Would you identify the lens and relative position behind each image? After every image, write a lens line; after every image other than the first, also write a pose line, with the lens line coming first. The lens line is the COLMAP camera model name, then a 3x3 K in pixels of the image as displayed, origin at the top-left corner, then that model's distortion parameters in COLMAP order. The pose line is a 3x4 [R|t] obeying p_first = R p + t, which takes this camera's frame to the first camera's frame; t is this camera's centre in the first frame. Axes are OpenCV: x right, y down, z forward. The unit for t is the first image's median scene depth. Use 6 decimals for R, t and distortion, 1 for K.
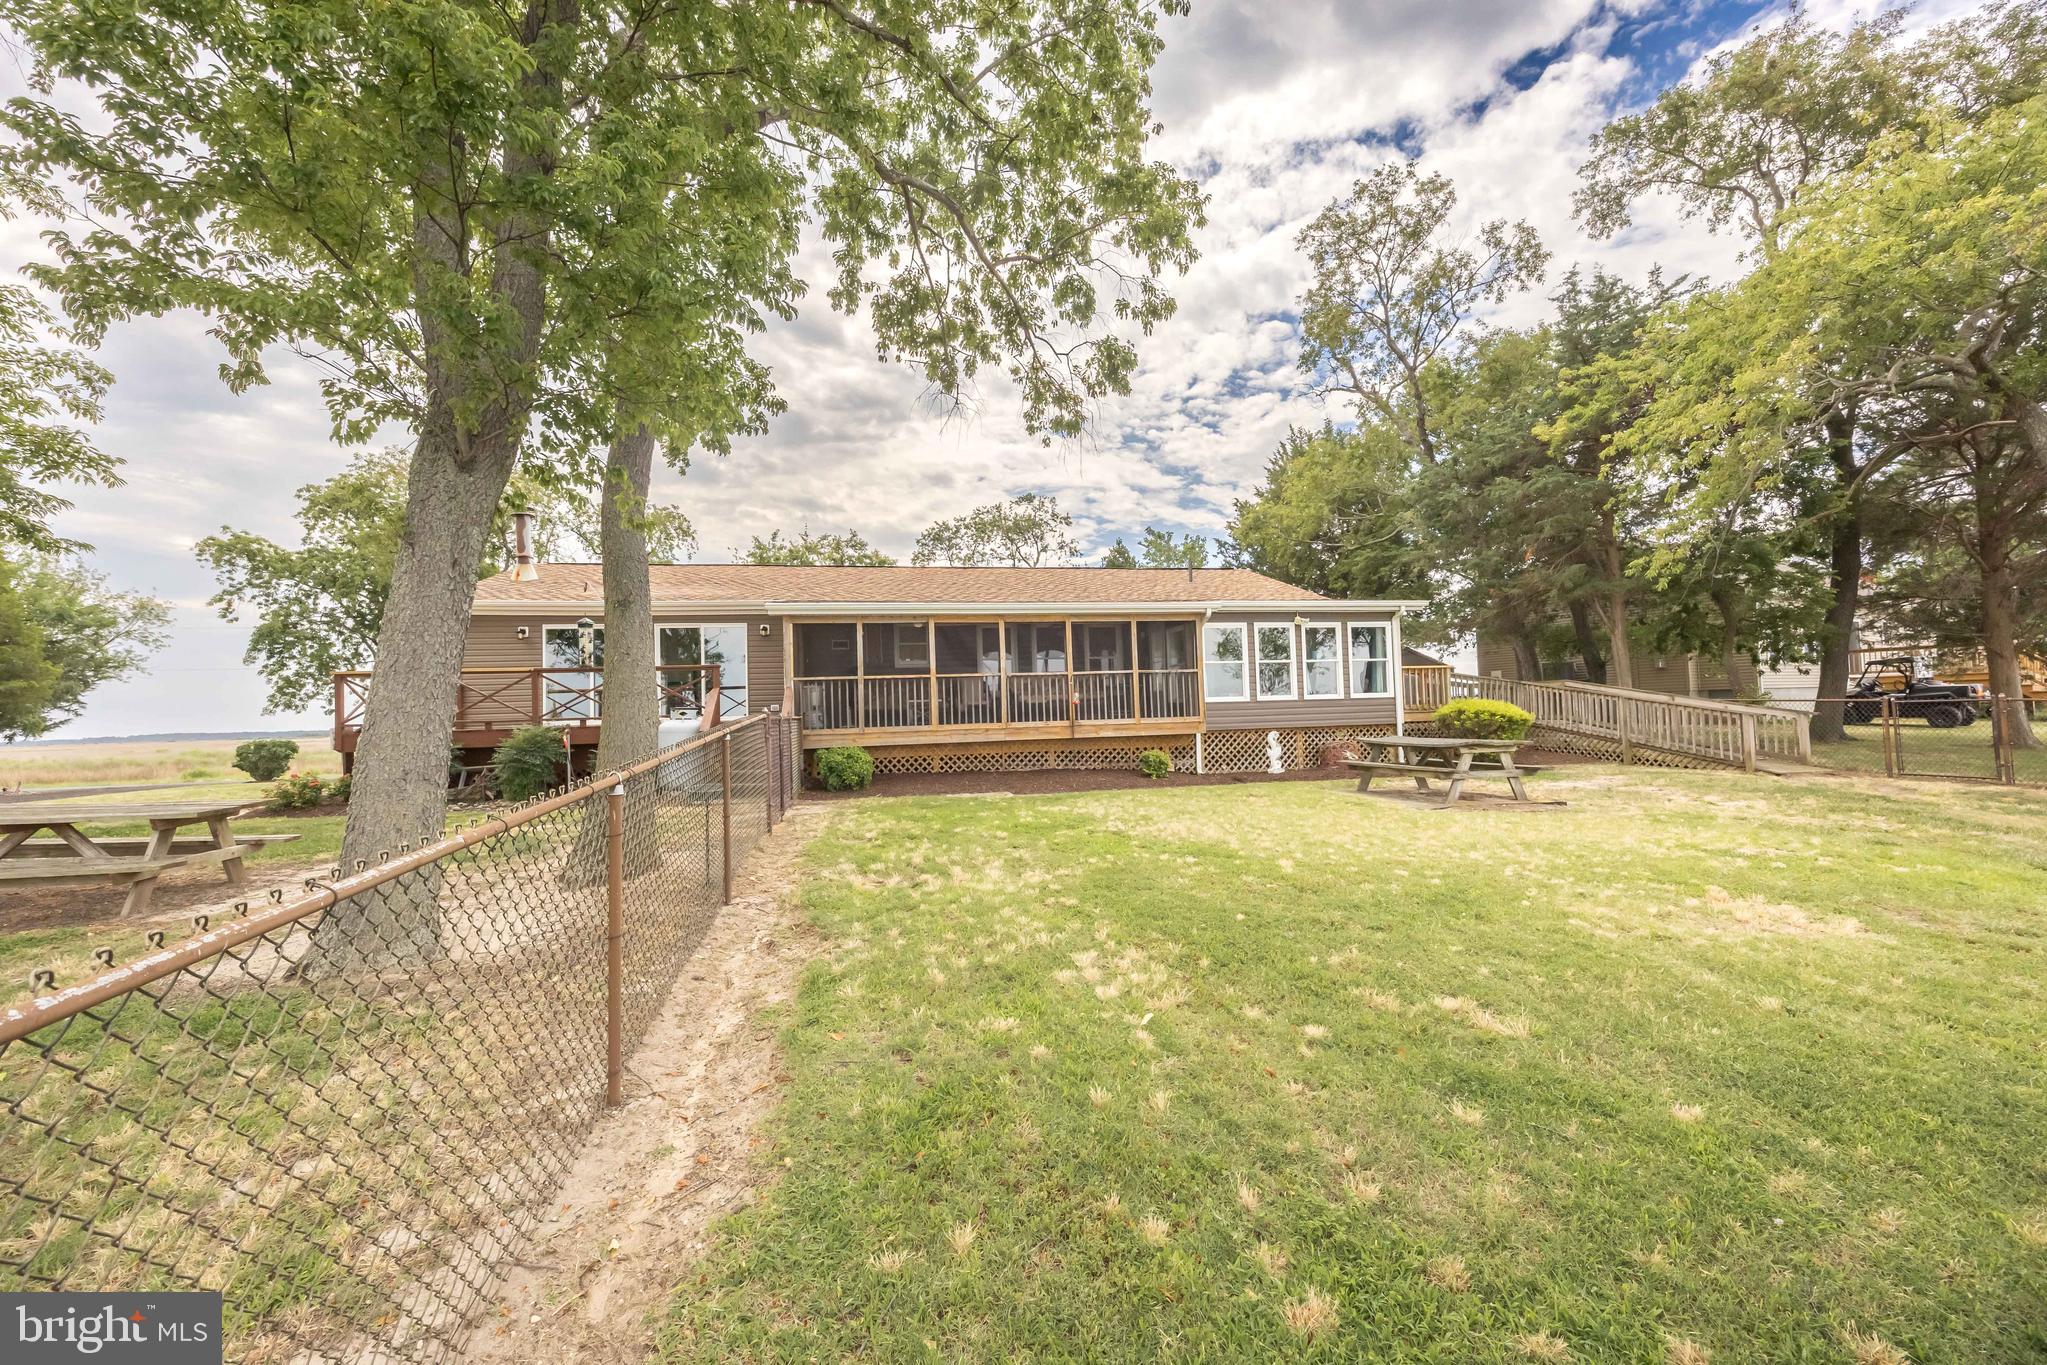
lens RADIAL K [[796.7, 0, 1029.8], [0, 796.7, 697.5], [0, 0, 1]] dist [-0.009879, -0.000093]
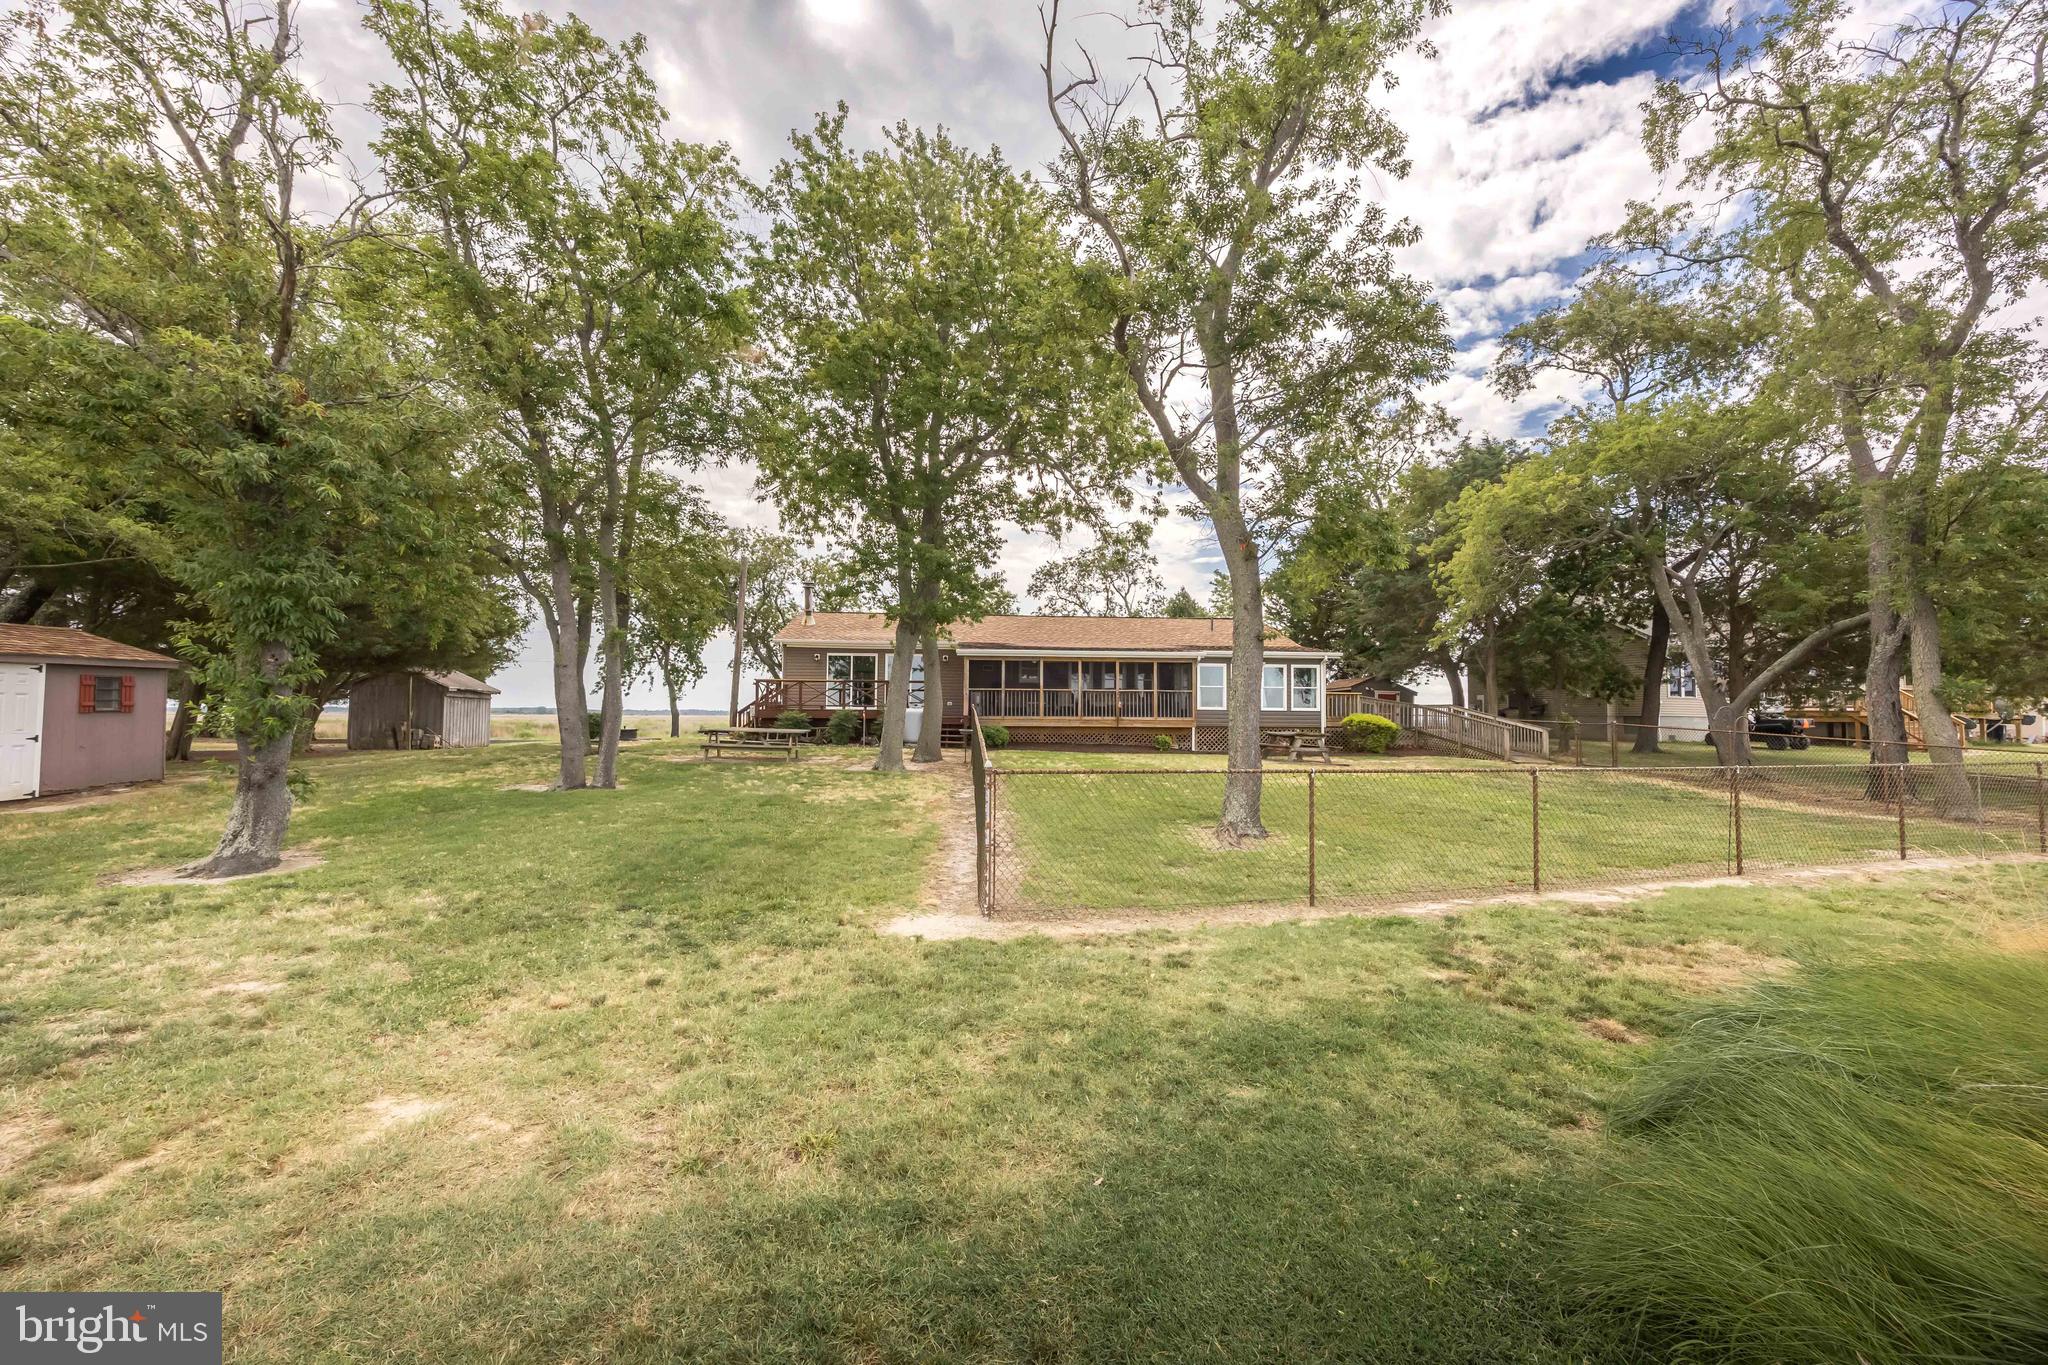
lens RADIAL K [[797.1, 0, 1027.2], [0, 797.1, 691.1], [0, 0, 1]] dist [-0.009879, -0.000093]
pose [[0.990015, 0.034325, -0.136716, 0.092490], [-0.035731, 0.999331, -0.007844, -0.007990], [0.136355, 0.012650, 0.990579, -0.796142]]
